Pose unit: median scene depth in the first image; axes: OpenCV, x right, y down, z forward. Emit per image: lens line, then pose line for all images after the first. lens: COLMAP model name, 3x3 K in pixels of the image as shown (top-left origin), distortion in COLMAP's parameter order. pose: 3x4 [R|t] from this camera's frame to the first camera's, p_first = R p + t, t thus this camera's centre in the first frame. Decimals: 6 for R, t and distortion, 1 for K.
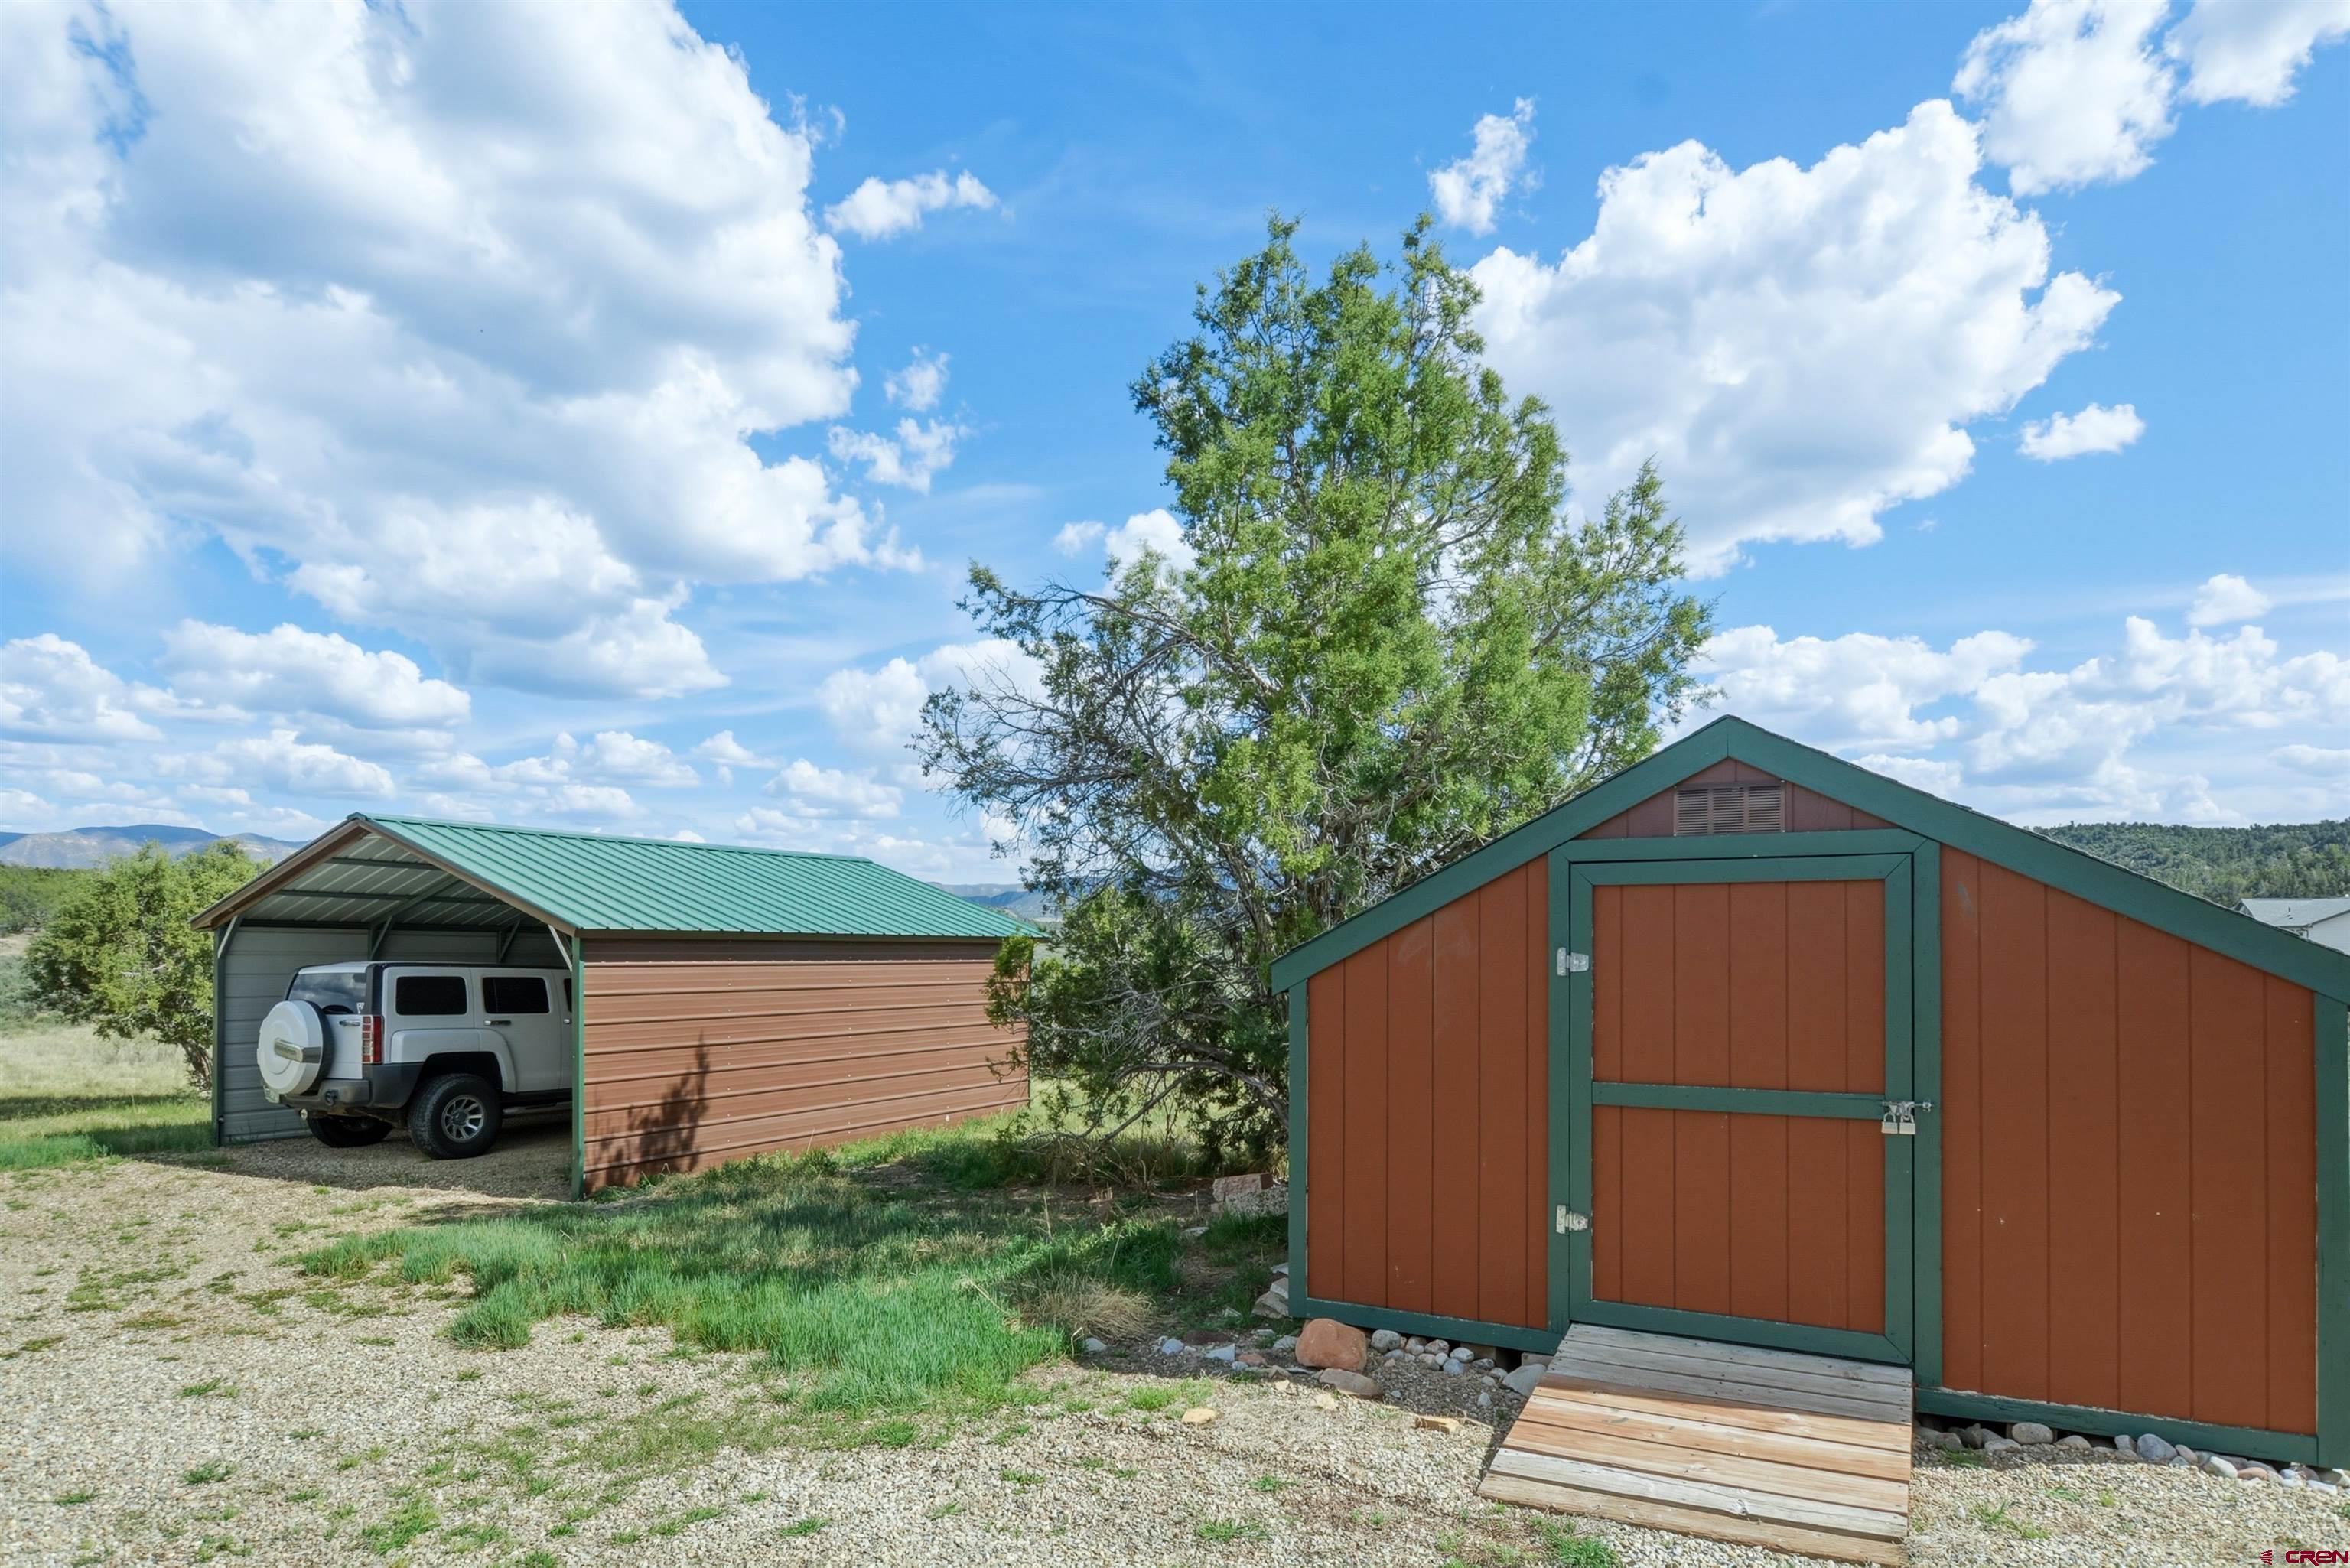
lens RADIAL K [[1279.6, 0, 1175.1], [0, 1279.6, 826.5], [0, 0, 1]] dist [-0.014446, 0.000705]
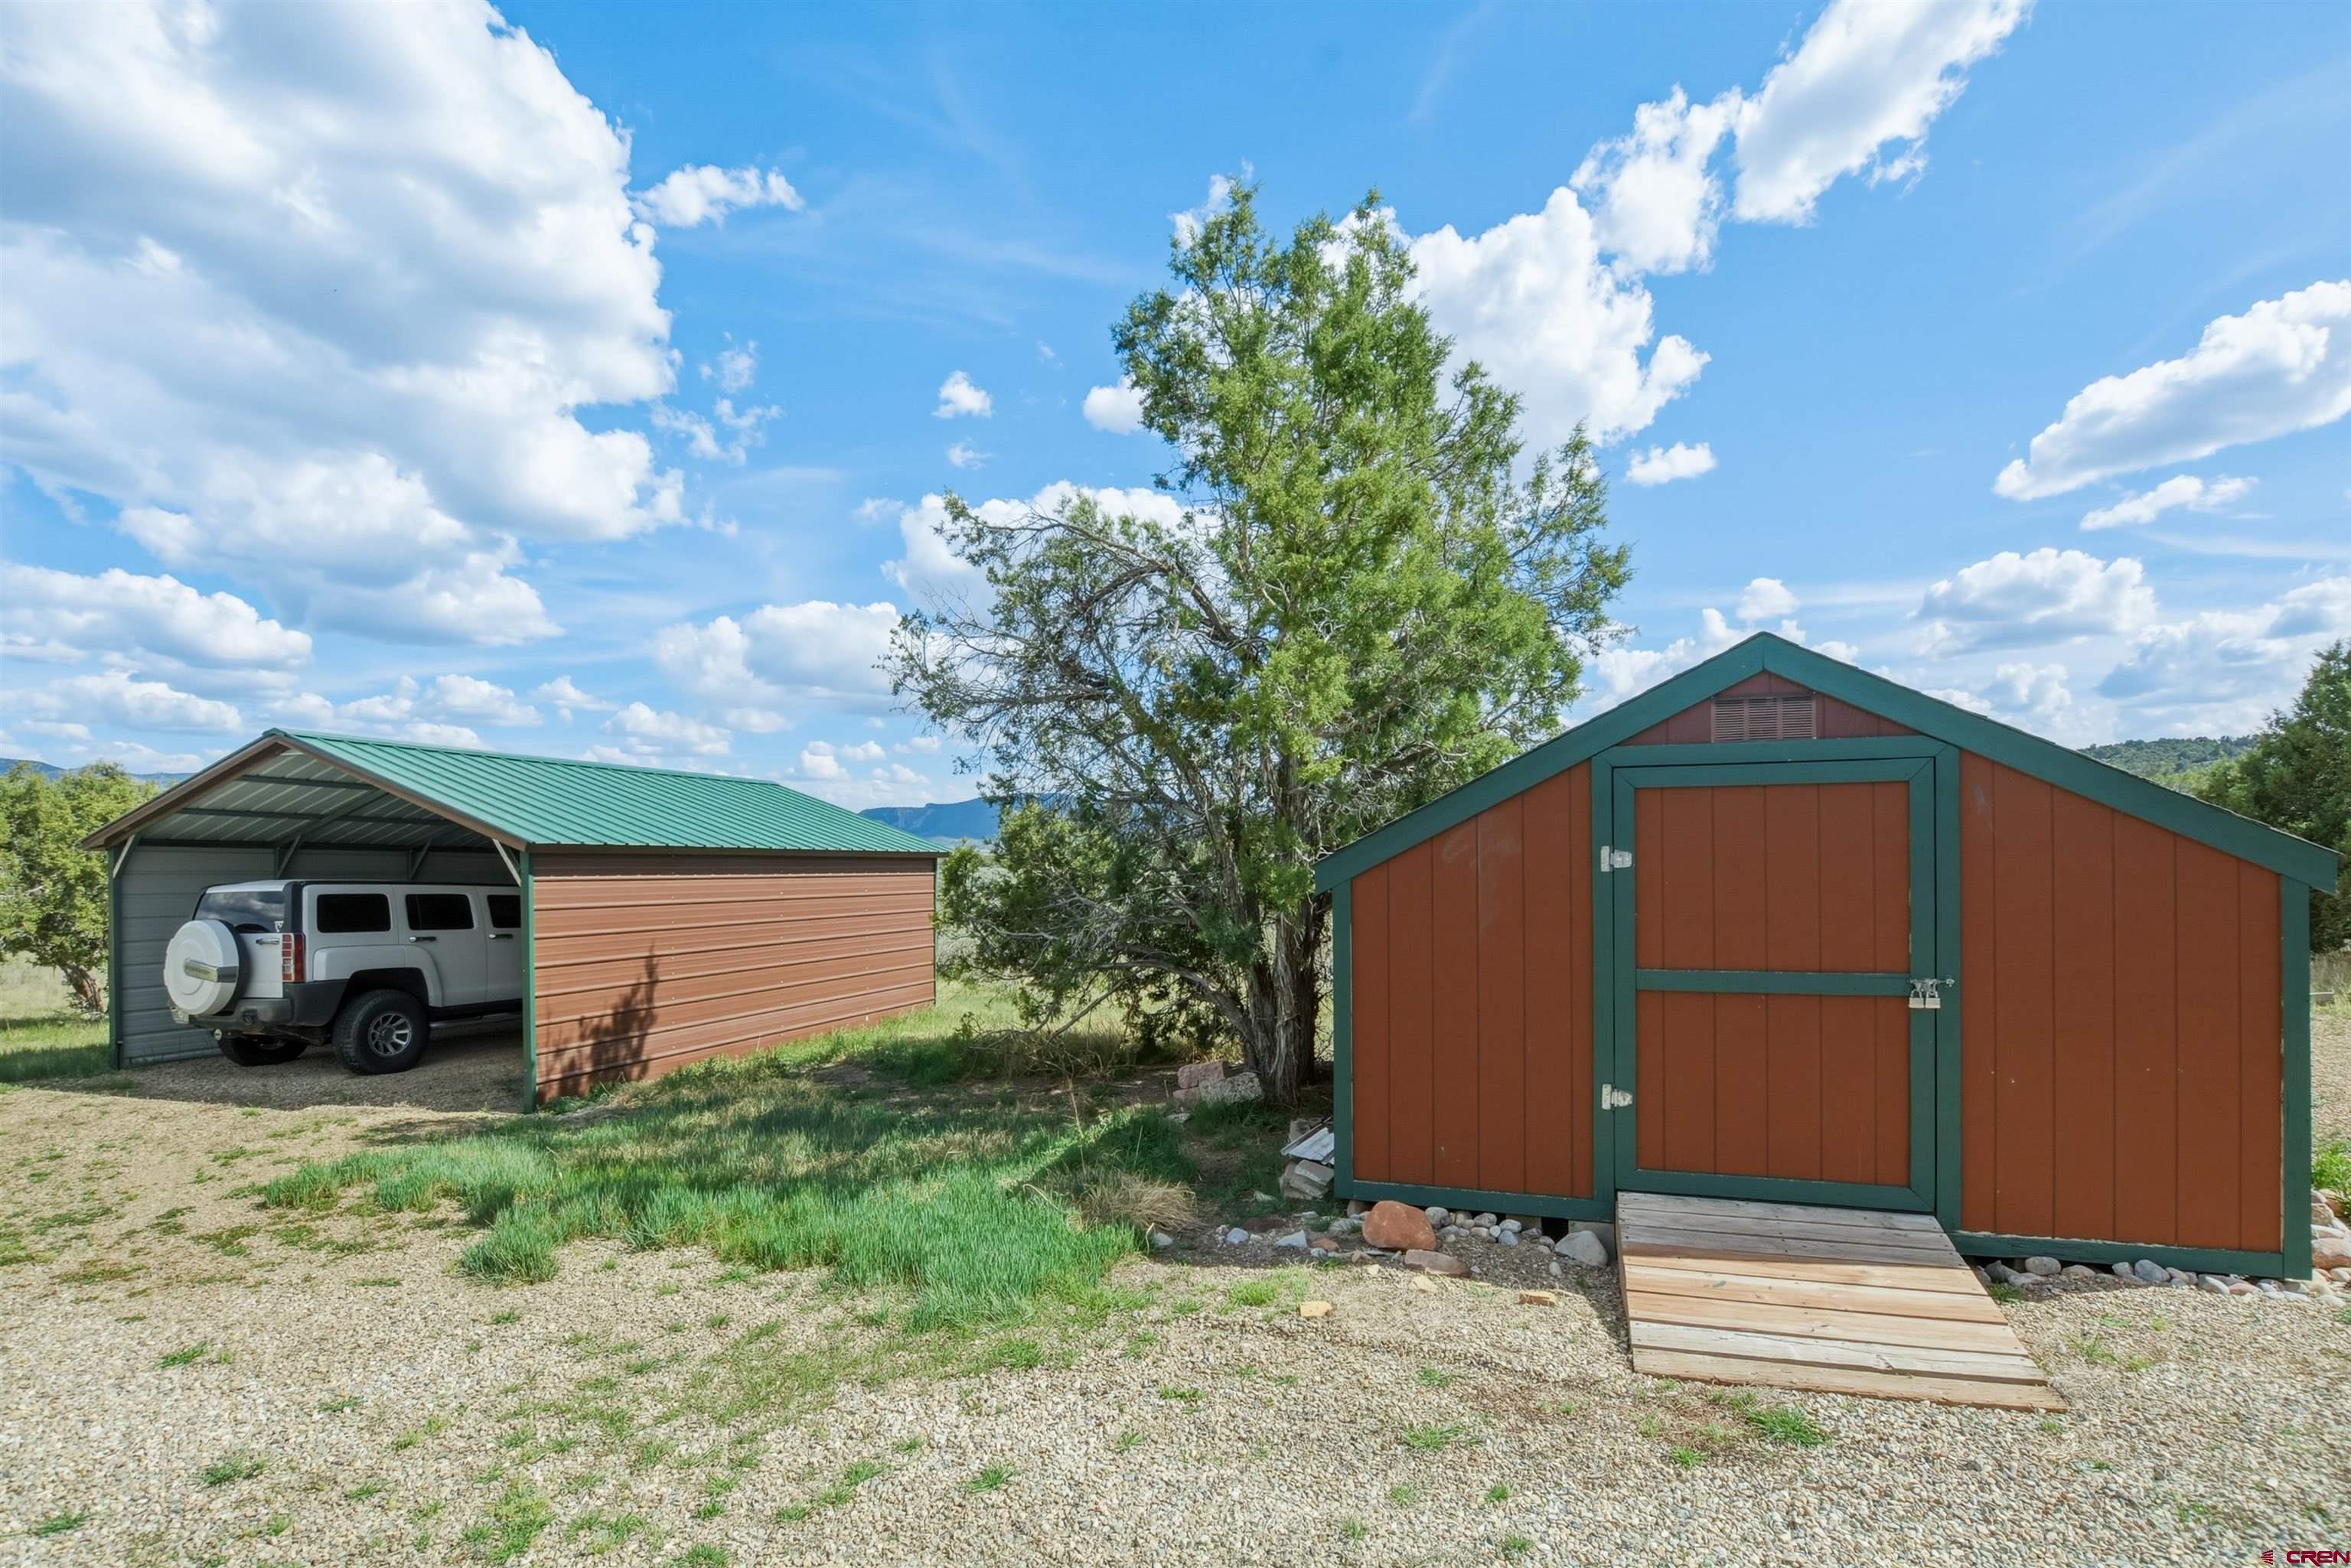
lens RADIAL K [[1077.6, 0, 1175.5], [0, 1077.6, 784.0], [0, 0, 1]] dist [-0.031074, 0.005377]
pose [[0.986004, 0.002849, 0.166697, -0.142621], [-0.006105, 0.999800, 0.019023, 0.018933], [-0.166609, -0.019774, 0.985825, 0.117409]]
